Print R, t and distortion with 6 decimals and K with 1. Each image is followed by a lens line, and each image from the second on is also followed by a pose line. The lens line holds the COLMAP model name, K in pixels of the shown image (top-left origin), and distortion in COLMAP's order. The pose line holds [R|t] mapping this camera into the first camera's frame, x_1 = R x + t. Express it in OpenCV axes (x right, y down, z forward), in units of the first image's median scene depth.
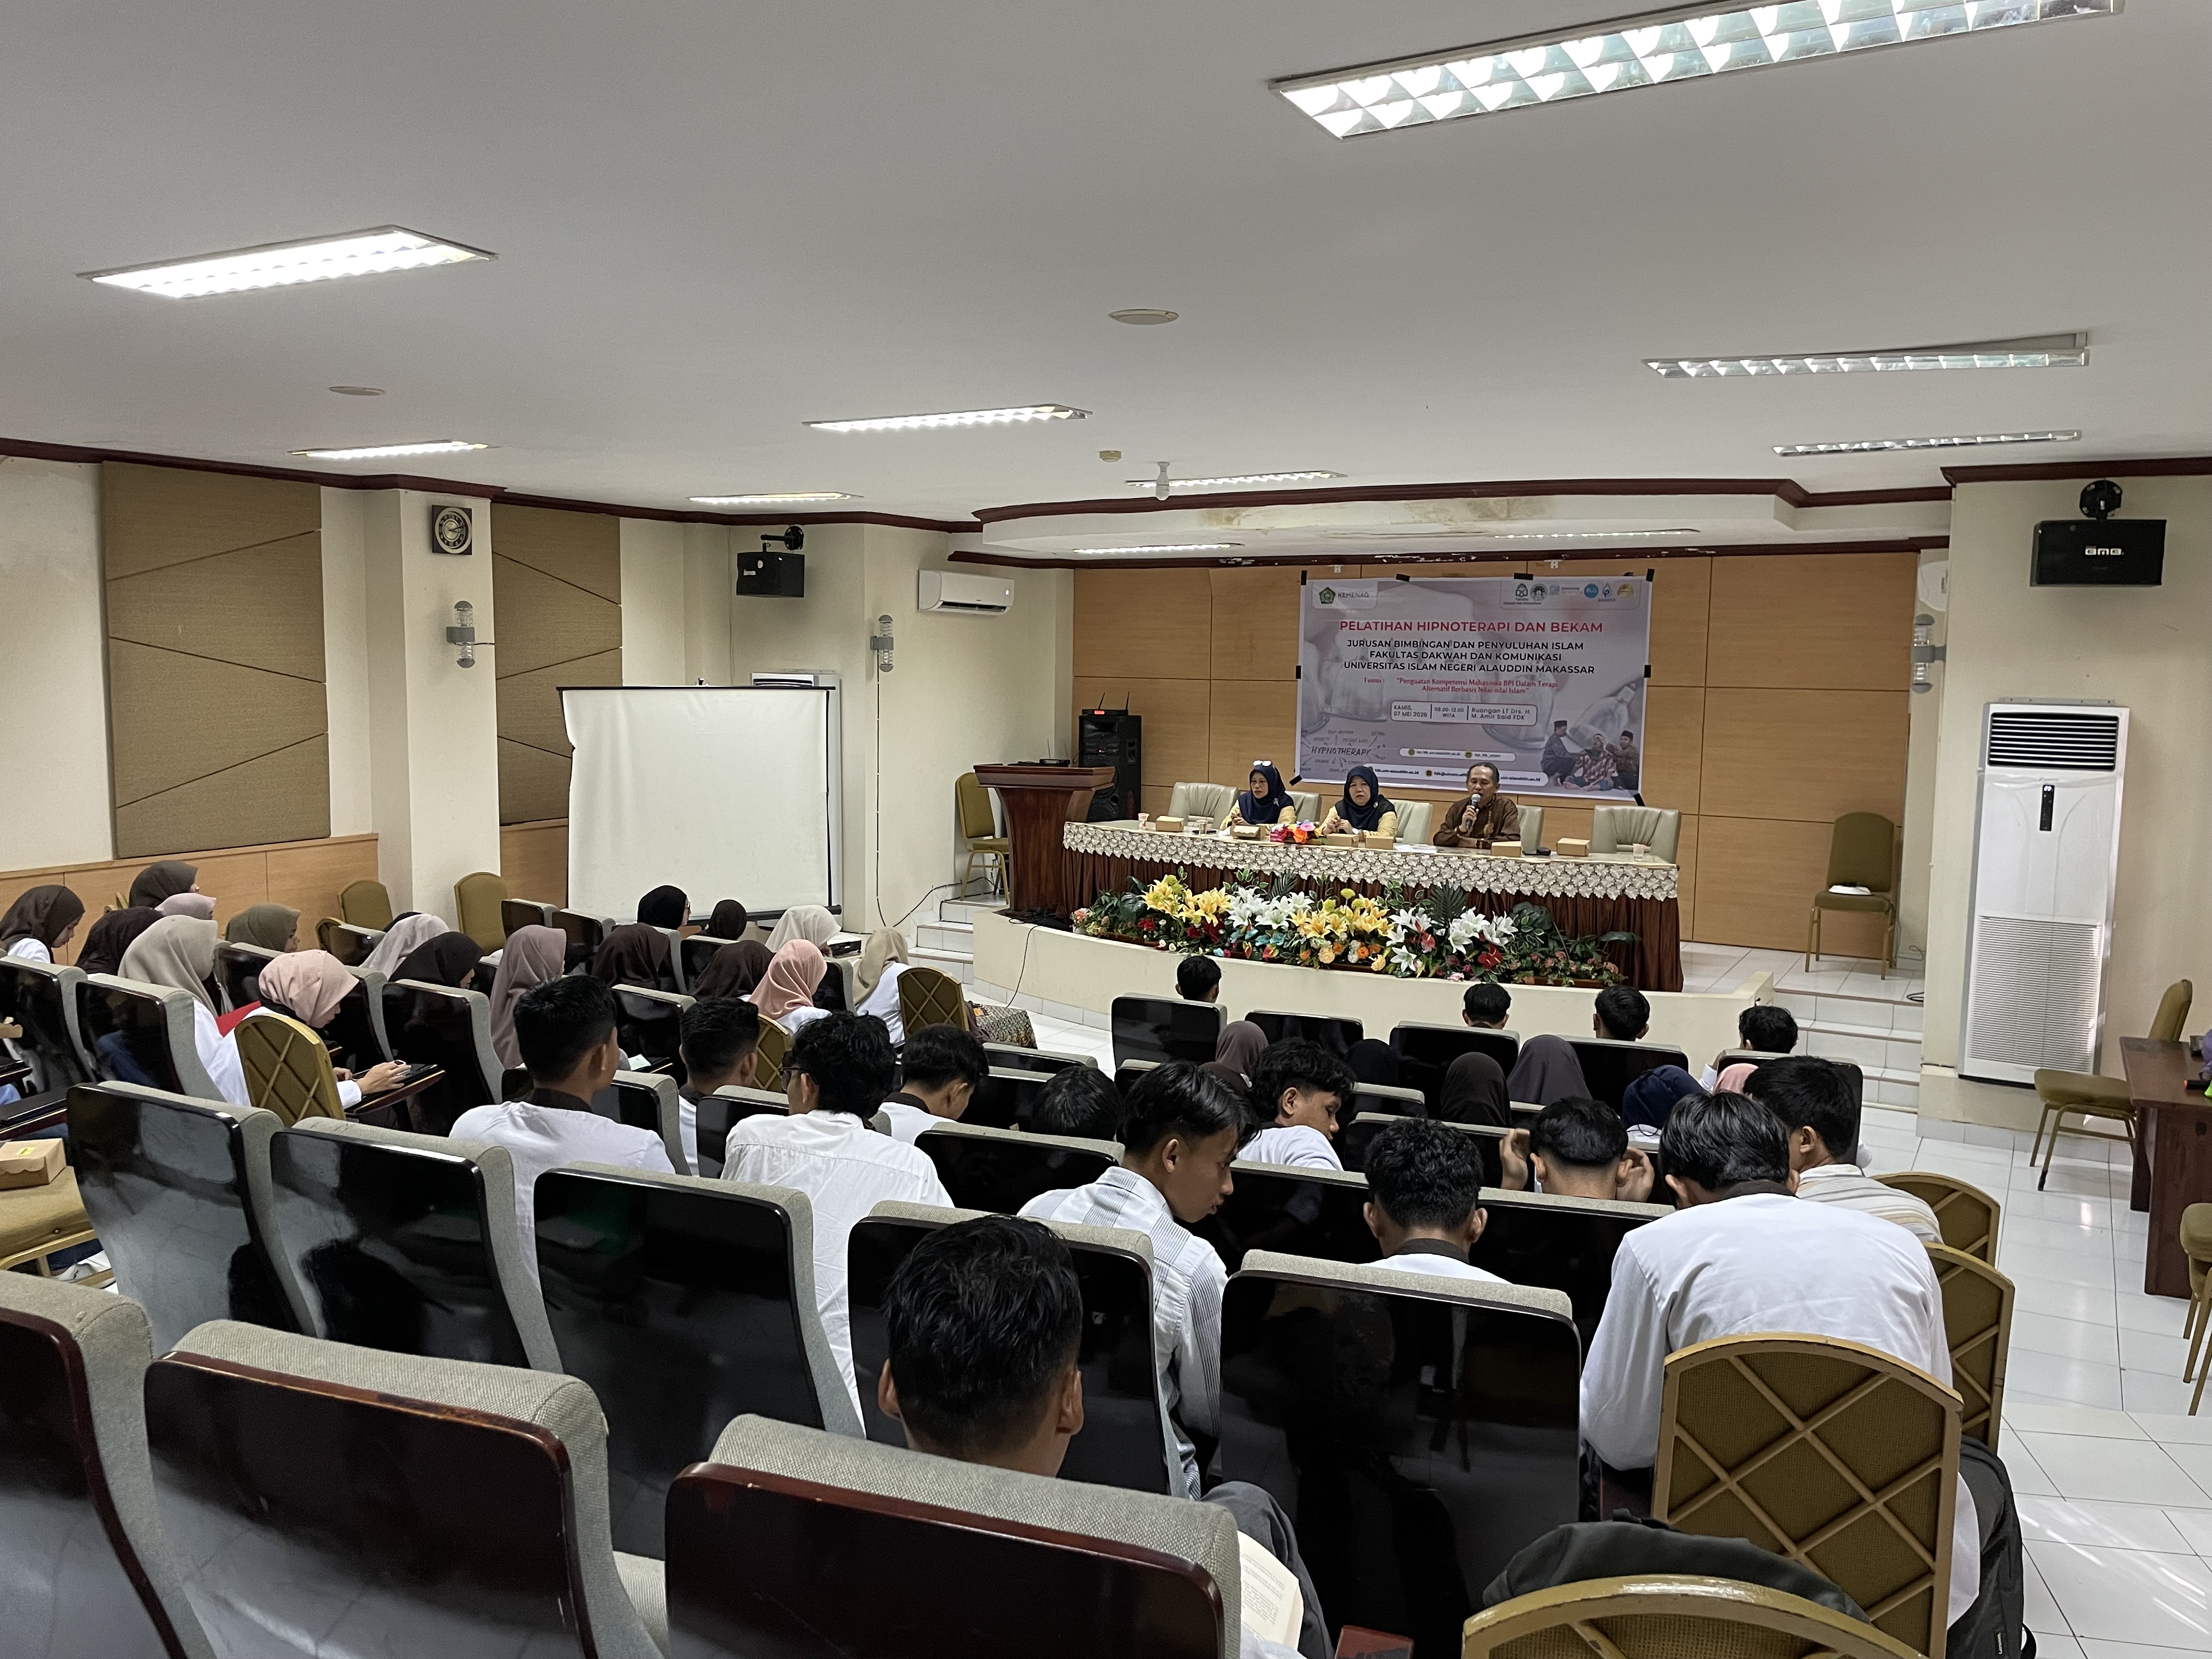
lens RADIAL K [[1652.4, 0, 1113.0], [0, 1652.4, 822.2], [0, 0, 1]] dist [0.104689, -0.133027]
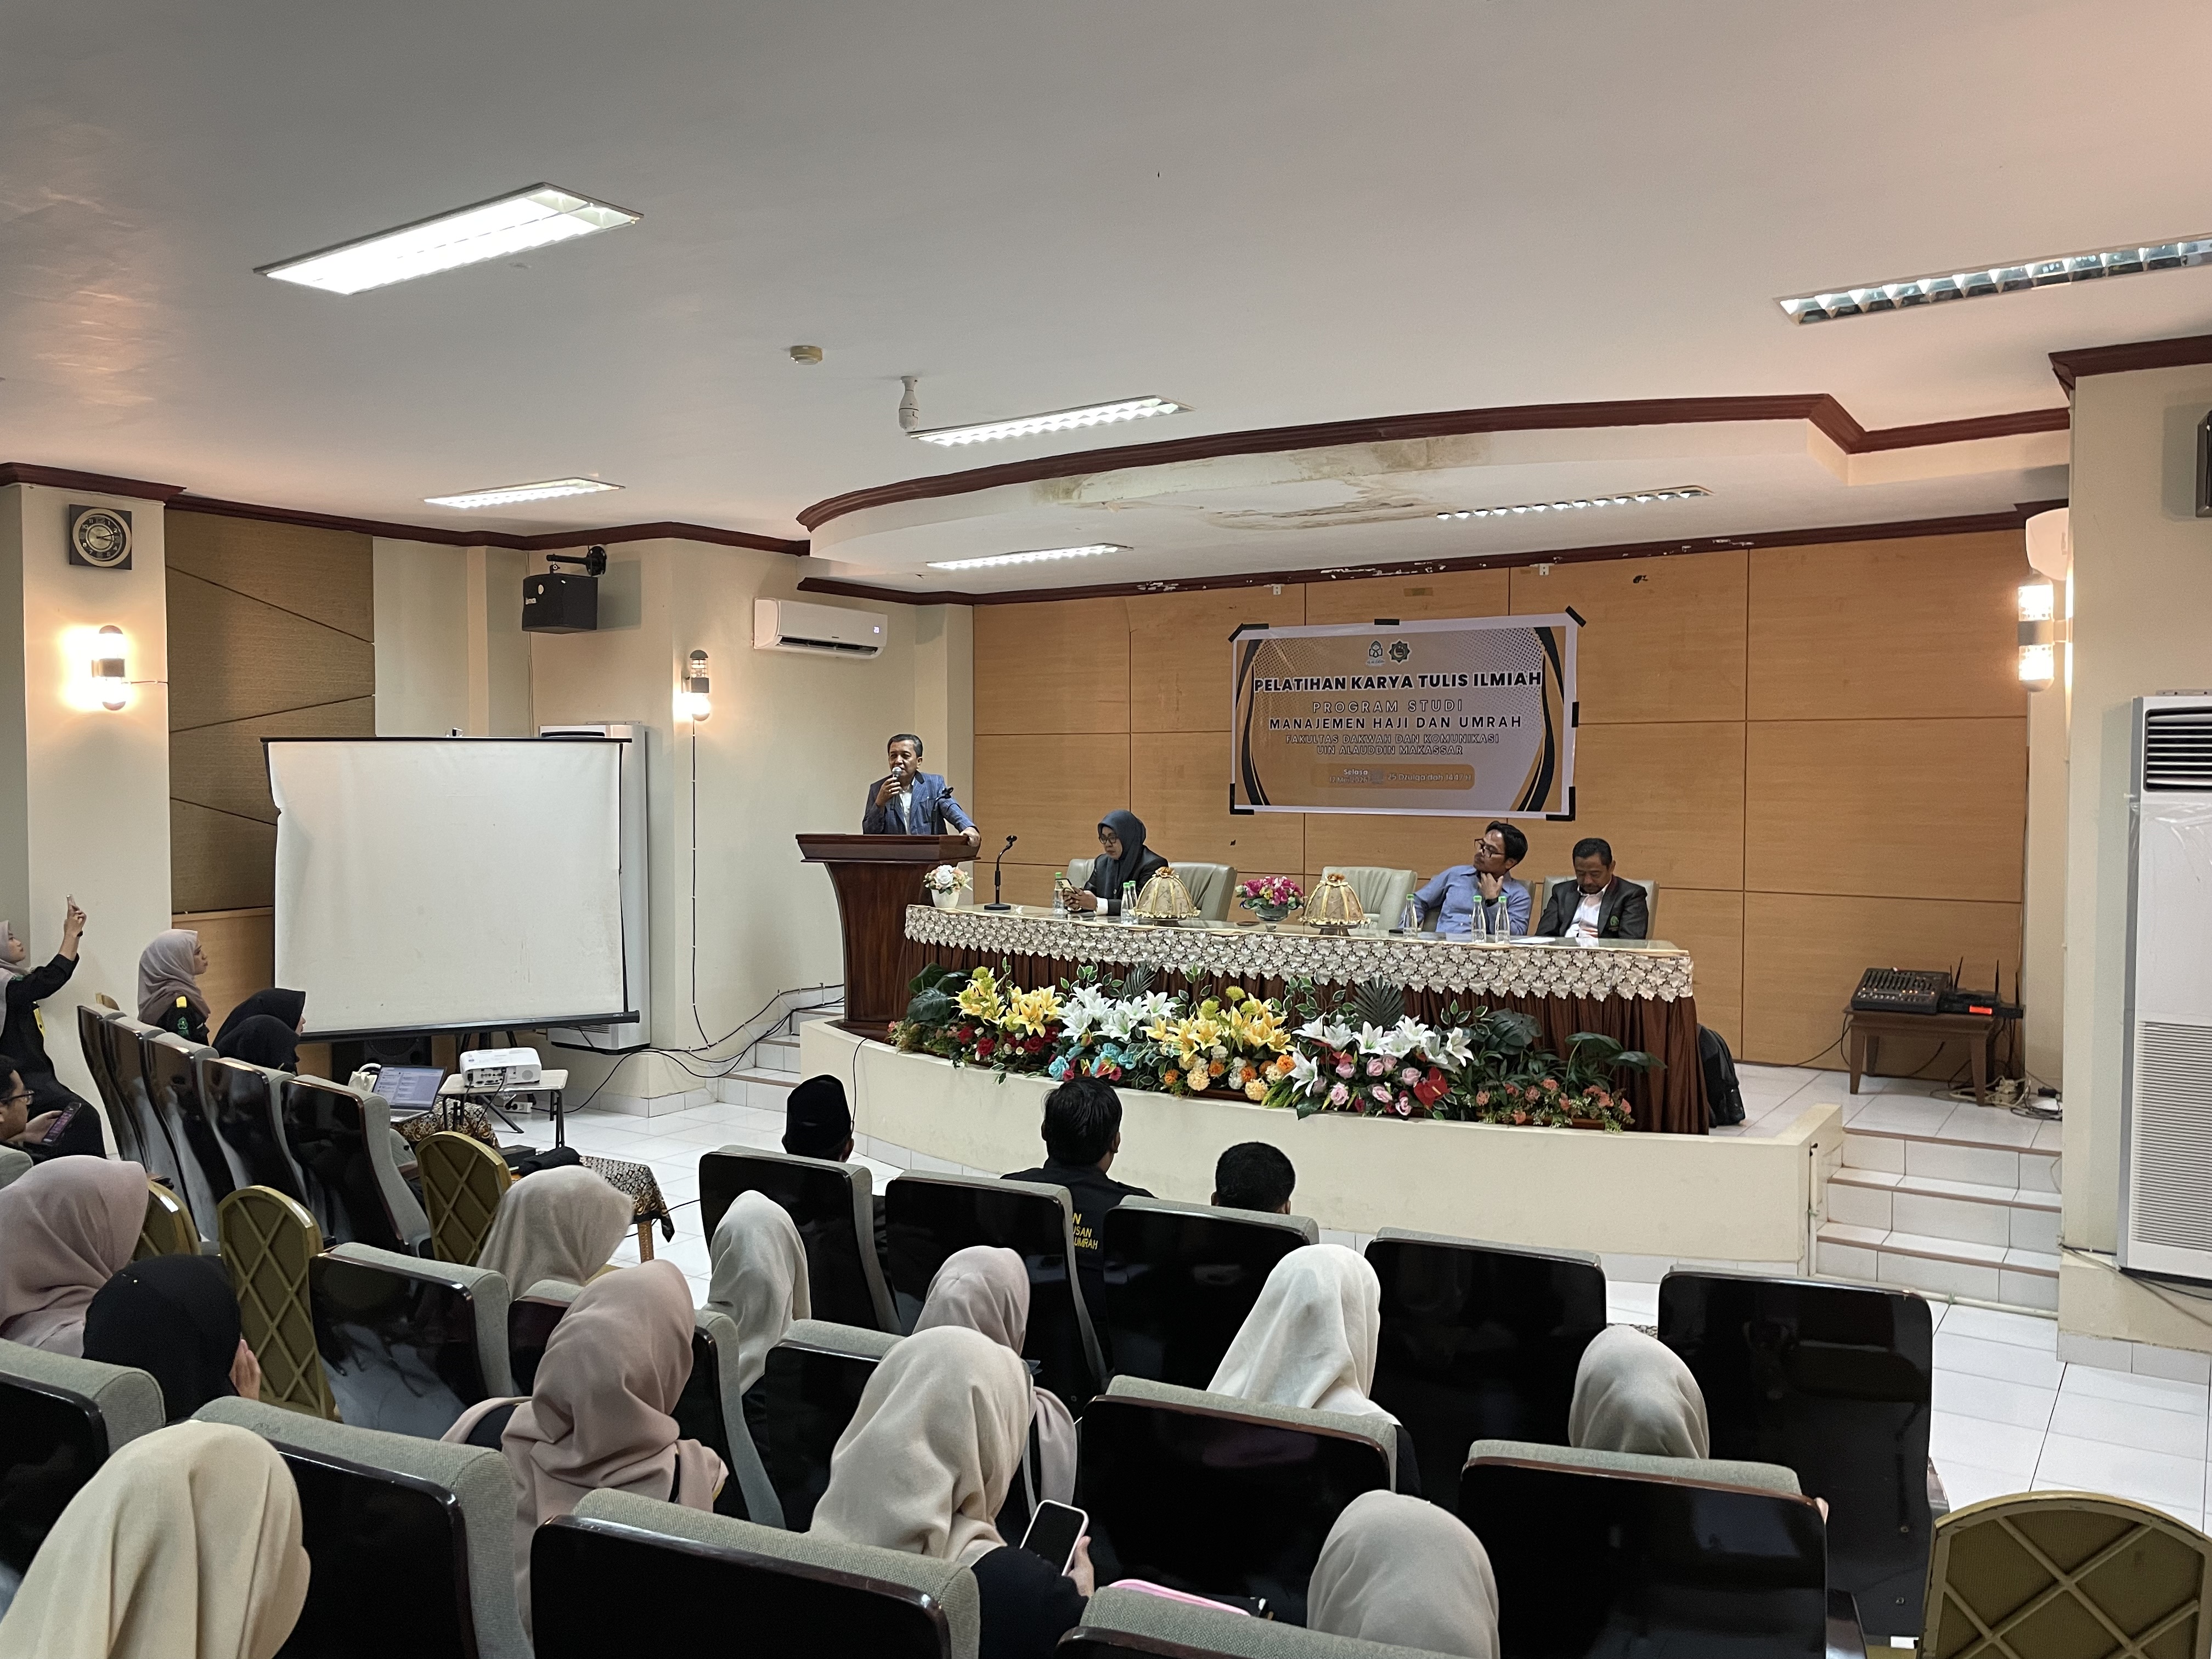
lens RADIAL K [[1653.9, 0, 1082.6], [0, 1653.9, 830.5], [0, 0, 1]] dist [0.112310, -0.144782]
pose [[0.996793, -0.010606, -0.079312, 0.128250], [0.005473, 0.997893, -0.064657, 0.017548], [0.079830, 0.064016, 0.994751, 0.252362]]
